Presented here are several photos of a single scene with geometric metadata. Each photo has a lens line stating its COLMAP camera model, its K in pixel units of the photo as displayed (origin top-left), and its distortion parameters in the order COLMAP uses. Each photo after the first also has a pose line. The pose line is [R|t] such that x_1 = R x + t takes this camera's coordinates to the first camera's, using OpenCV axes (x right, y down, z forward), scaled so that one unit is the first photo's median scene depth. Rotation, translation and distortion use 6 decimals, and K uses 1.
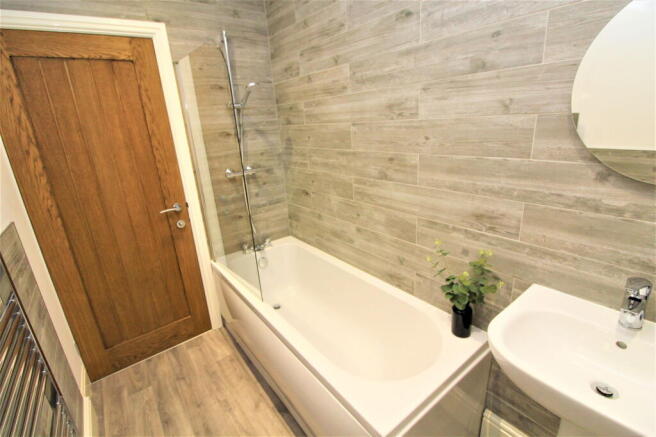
lens RADIAL K [[303.6, 0, 328.3], [0, 303.6, 217.8], [0, 0, 1]] dist [-0.026182, -0.001285]
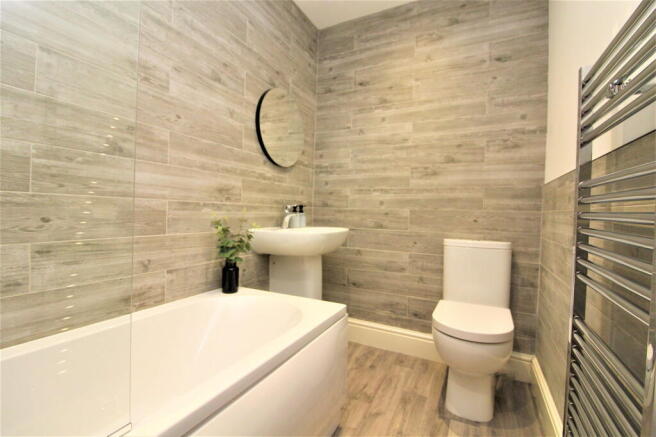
lens RADIAL K [[303.6, 0, 327.9], [0, 303.6, 216.8], [0, 0, 1]] dist [-0.026182, -0.001285]
pose [[-0.453365, 0.038562, 0.890490, -0.772131], [0.274277, 0.956622, 0.098214, 0.092741], [-0.848076, 0.288768, -0.444276, 1.110516]]
